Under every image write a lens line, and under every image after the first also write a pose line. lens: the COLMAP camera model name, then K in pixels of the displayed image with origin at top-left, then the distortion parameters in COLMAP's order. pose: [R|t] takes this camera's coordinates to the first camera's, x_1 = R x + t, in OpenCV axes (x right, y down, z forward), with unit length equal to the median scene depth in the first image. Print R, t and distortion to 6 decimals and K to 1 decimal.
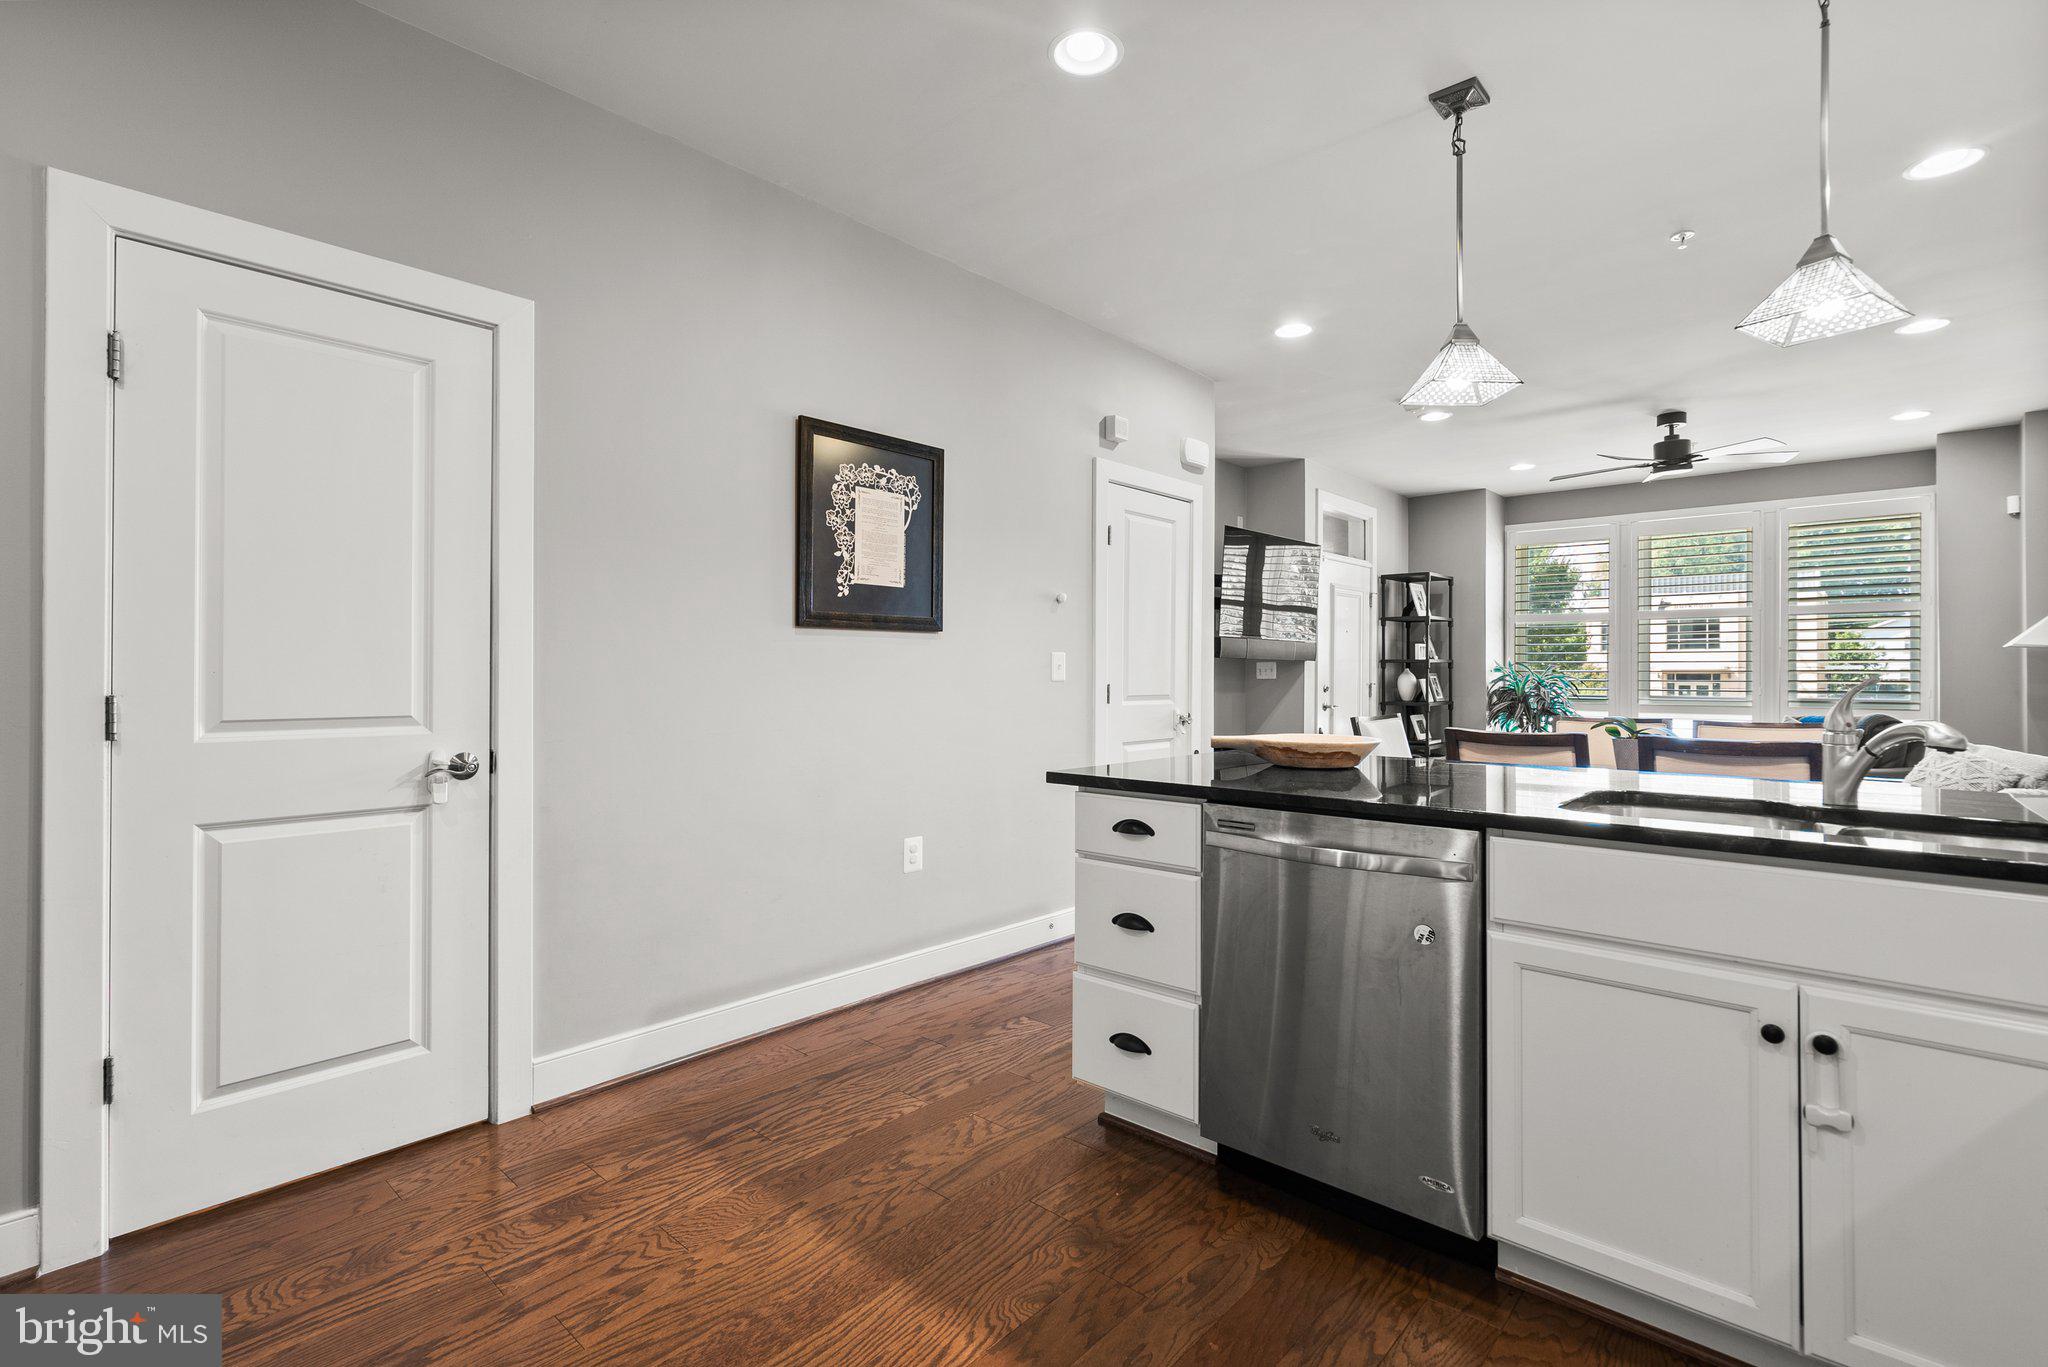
lens RADIAL K [[940.0, 0, 1022.5], [0, 940.0, 667.1], [0, 0, 1]] dist [-0.007013, 0.003228]
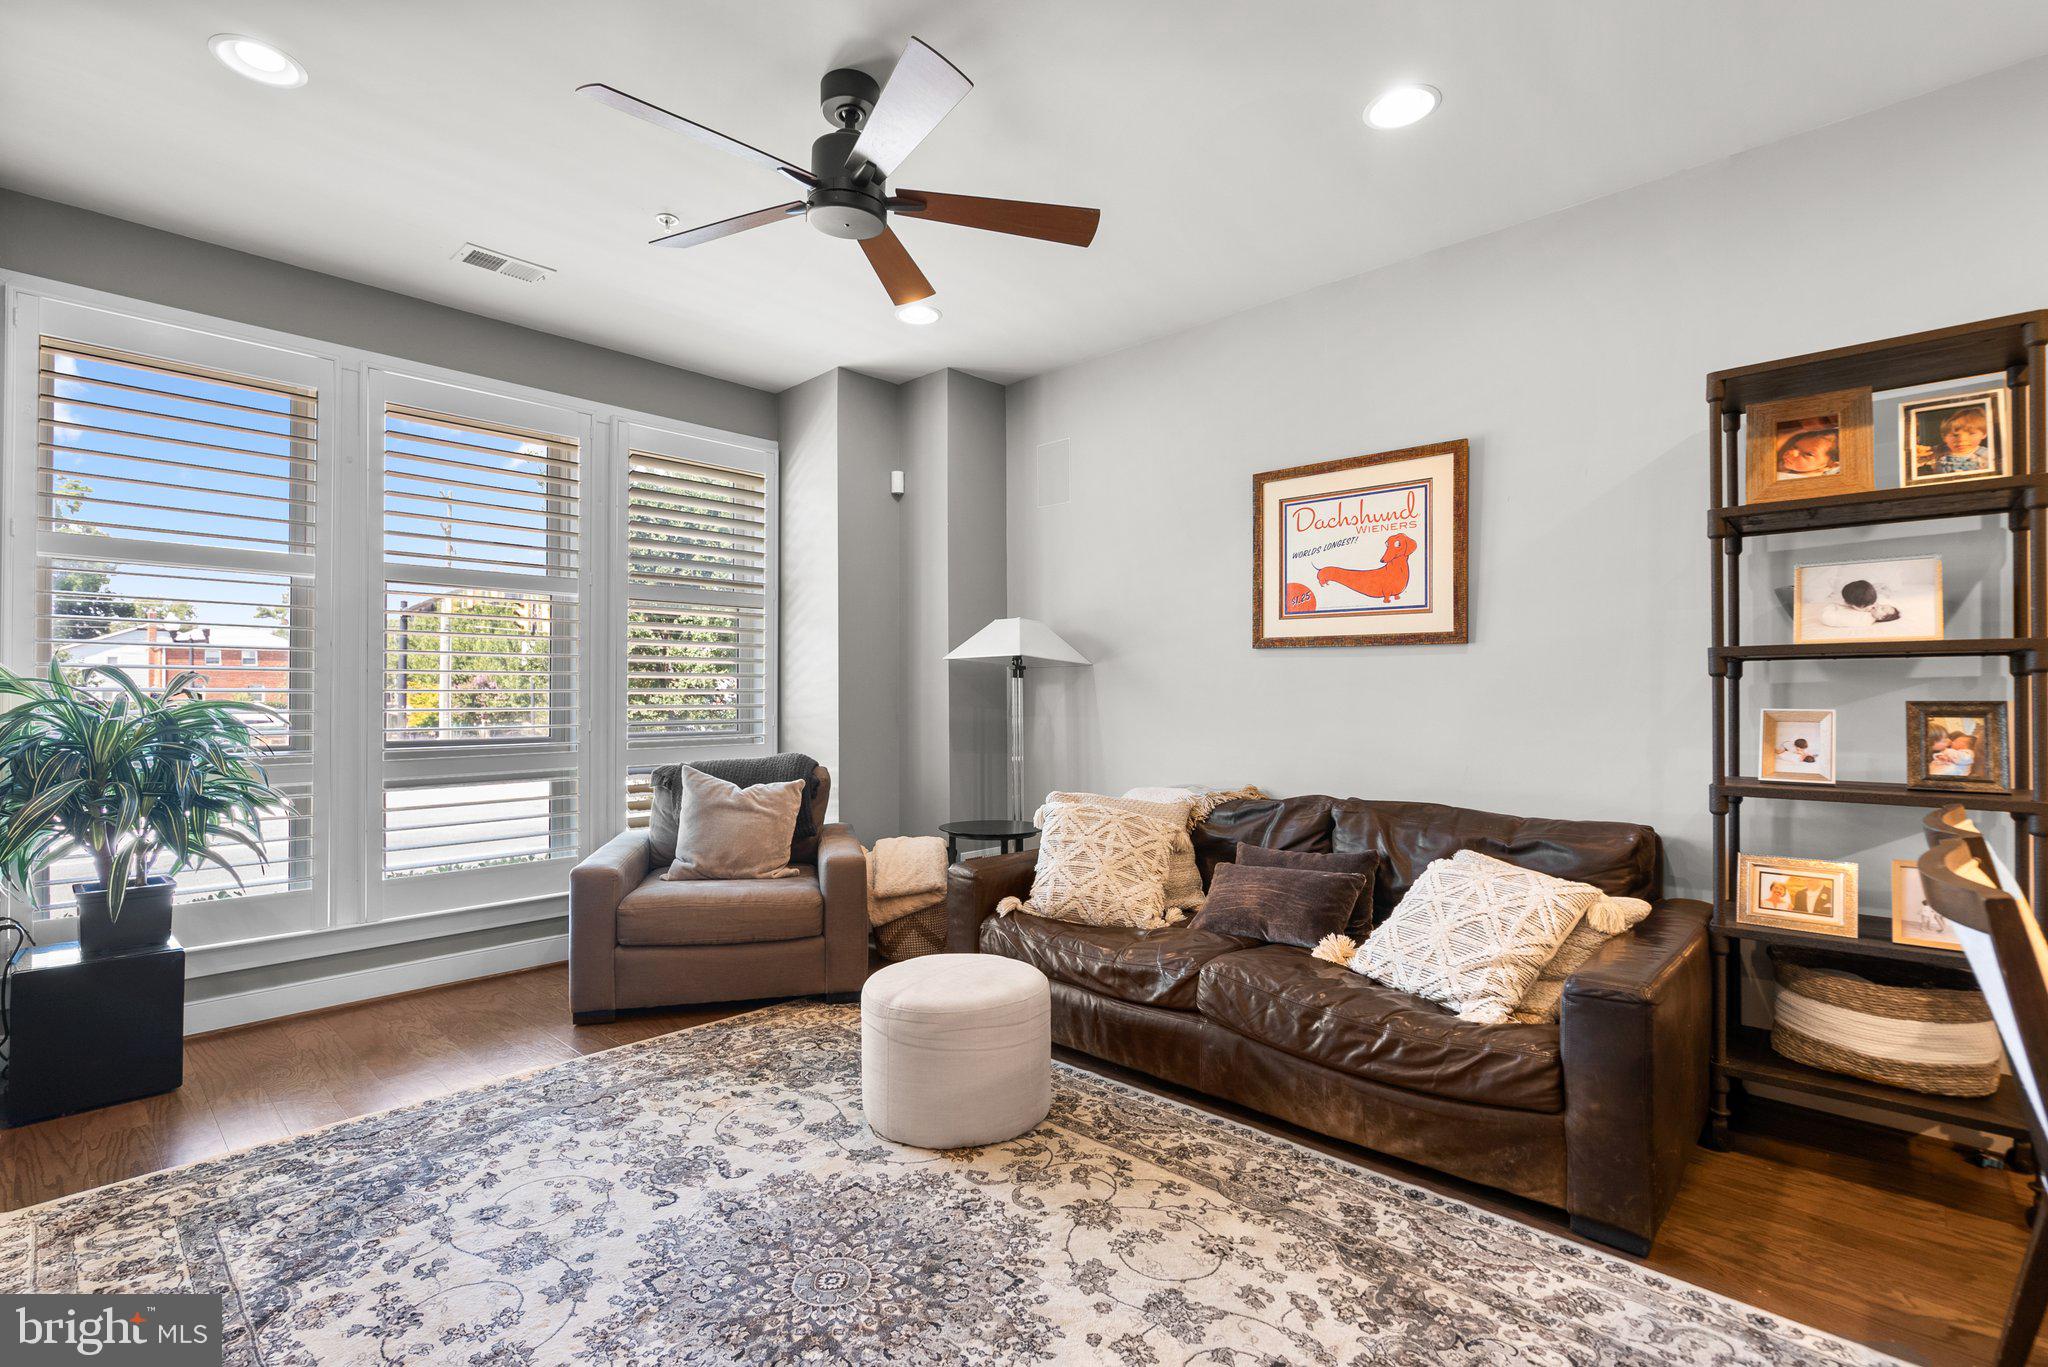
lens RADIAL K [[940.0, 0, 1008.6], [0, 940.0, 680.4], [0, 0, 1]] dist [-0.007013, 0.003228]
pose [[0.025306, 0.012089, 0.999607, 0.402082], [-0.003369, 0.999922, -0.012007, 0.007896], [-0.999674, -0.003064, 0.025344, 1.374371]]
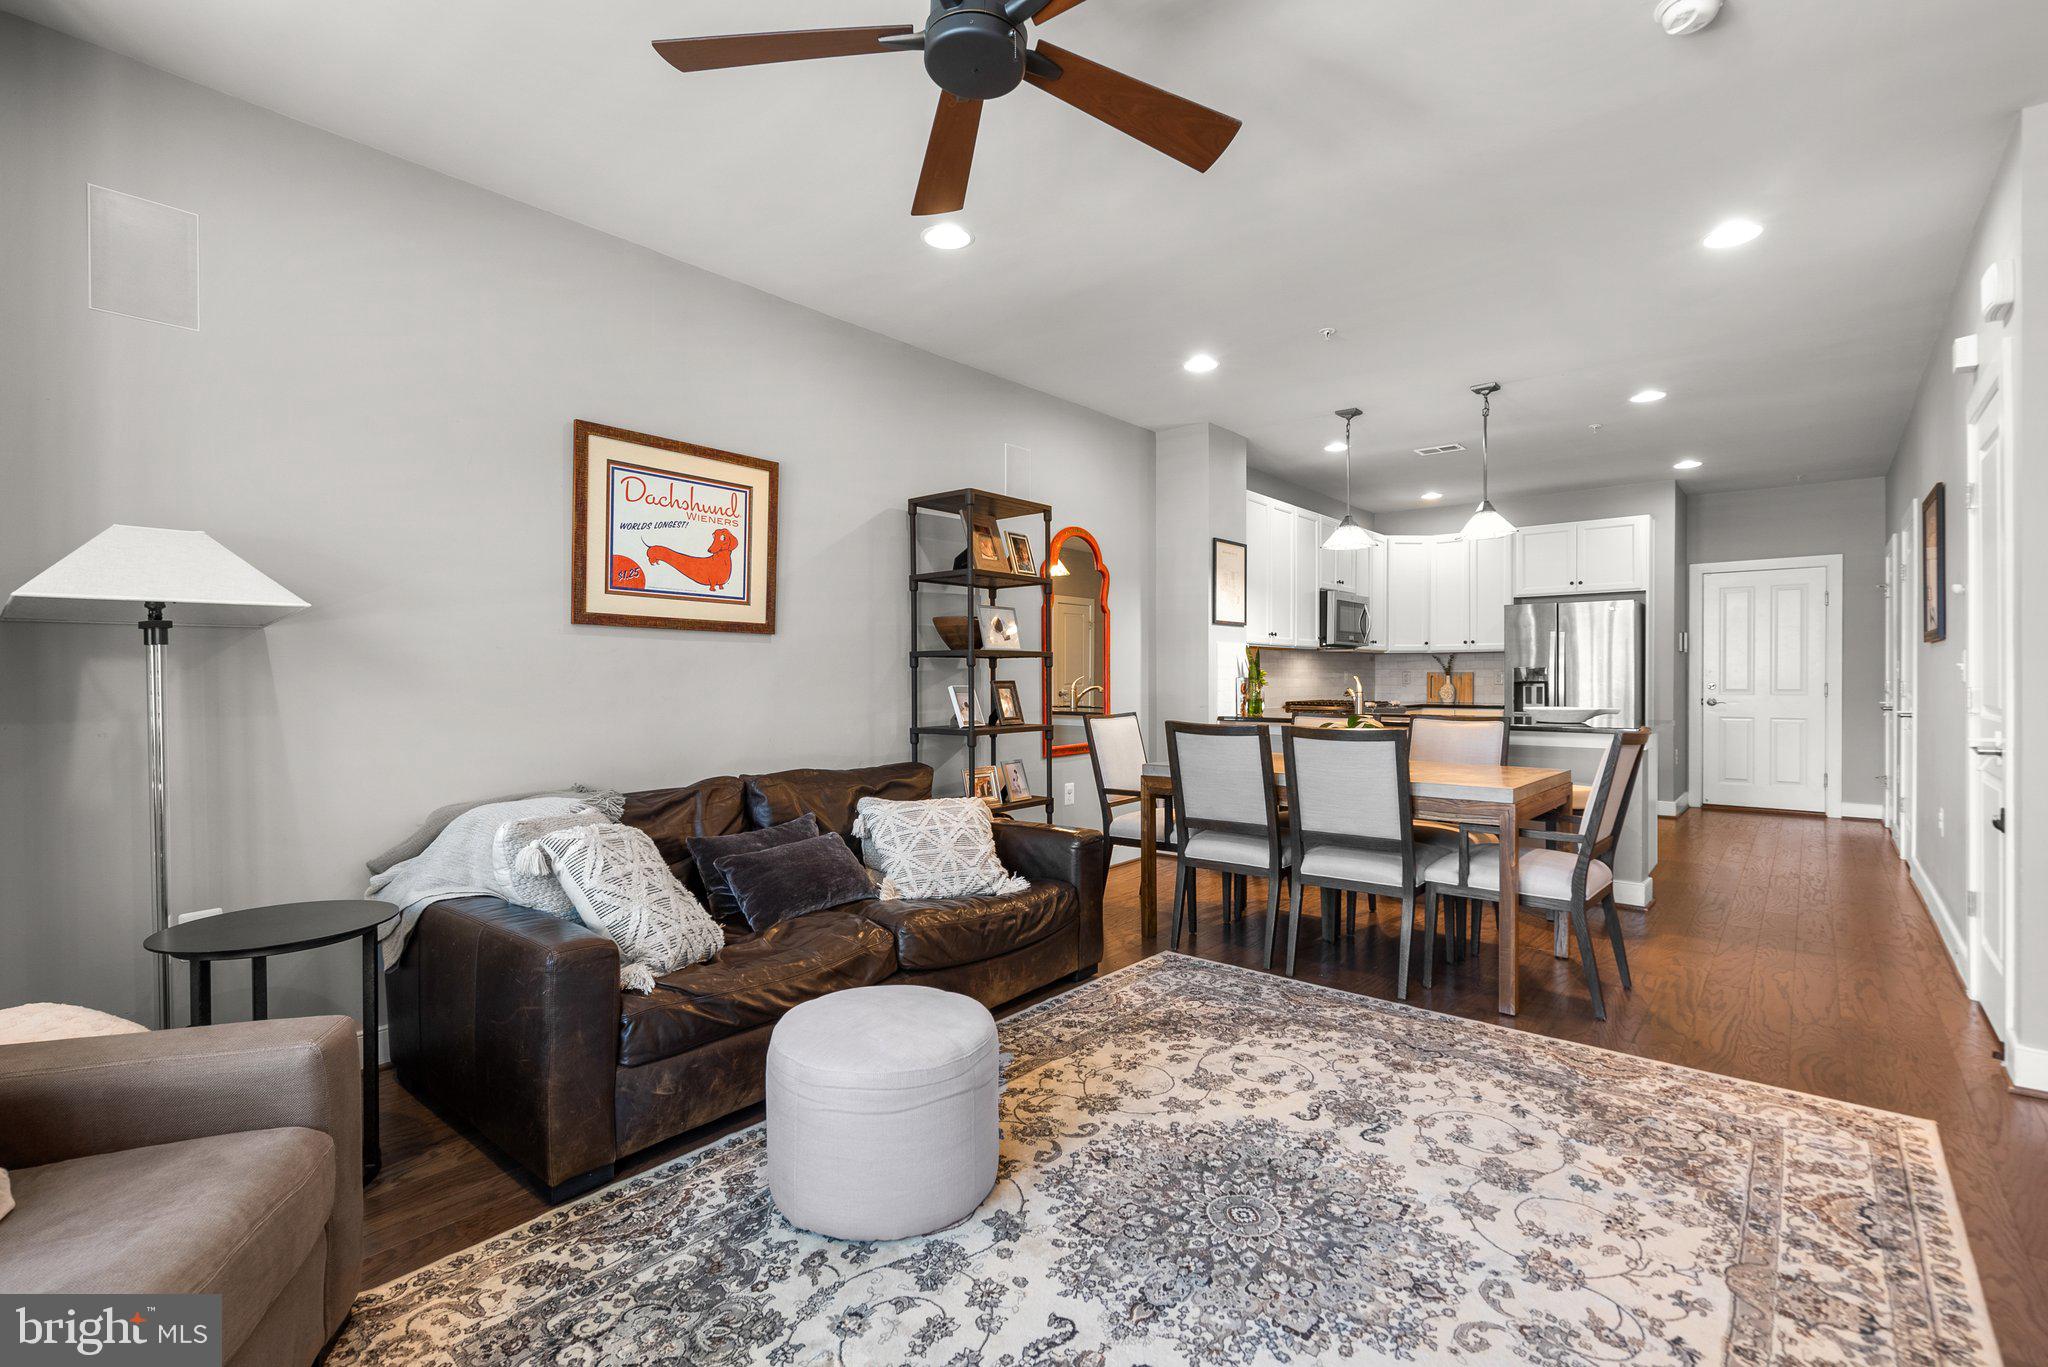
lens RADIAL K [[940.0, 0, 1019.6], [0, 940.0, 675.4], [0, 0, 1]] dist [-0.007013, 0.003228]
pose [[-0.999306, 0.002141, -0.037185, 1.034605], [0.002472, 0.999958, -0.008846, 0.016257], [0.037164, -0.008932, -0.999269, 2.000263]]
